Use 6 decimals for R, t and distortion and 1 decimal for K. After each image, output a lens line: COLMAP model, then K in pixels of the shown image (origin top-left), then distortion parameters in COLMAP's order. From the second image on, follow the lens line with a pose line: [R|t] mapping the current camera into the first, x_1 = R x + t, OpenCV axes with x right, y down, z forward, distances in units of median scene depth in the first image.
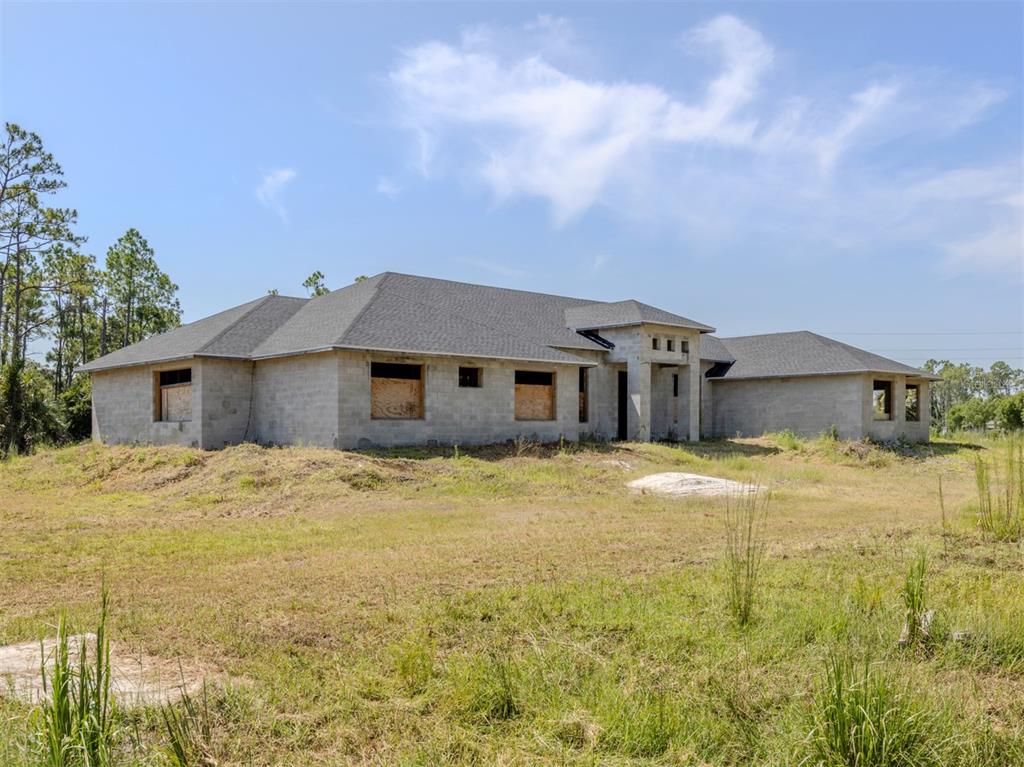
lens RADIAL K [[1119.3, 0, 508.1], [0, 1119.3, 382.9], [0, 0, 1]] dist [-0.038628, 0.000000]
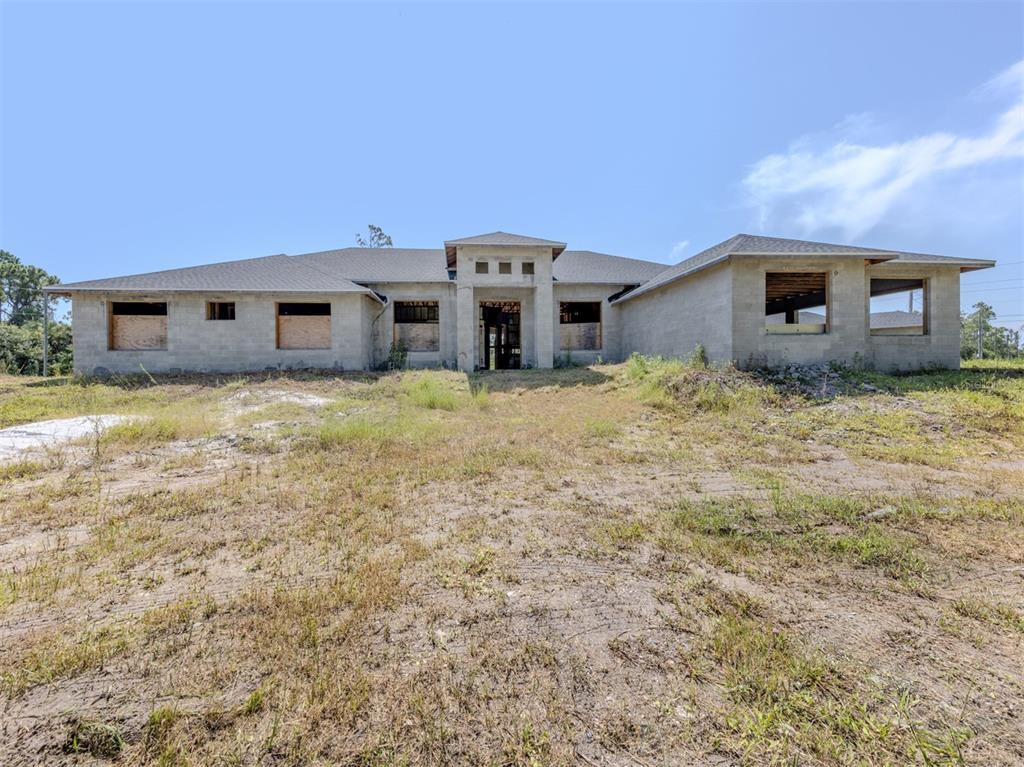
lens RADIAL K [[424.3, 0, 512.2], [0, 424.3, 386.0], [0, 0, 1]] dist [0.025717, -0.000873]
pose [[0.761103, 0.018917, -0.648355, 0.383077], [0.038103, 0.996544, 0.073805, 0.040185], [0.647511, -0.080878, 0.757752, 0.714515]]
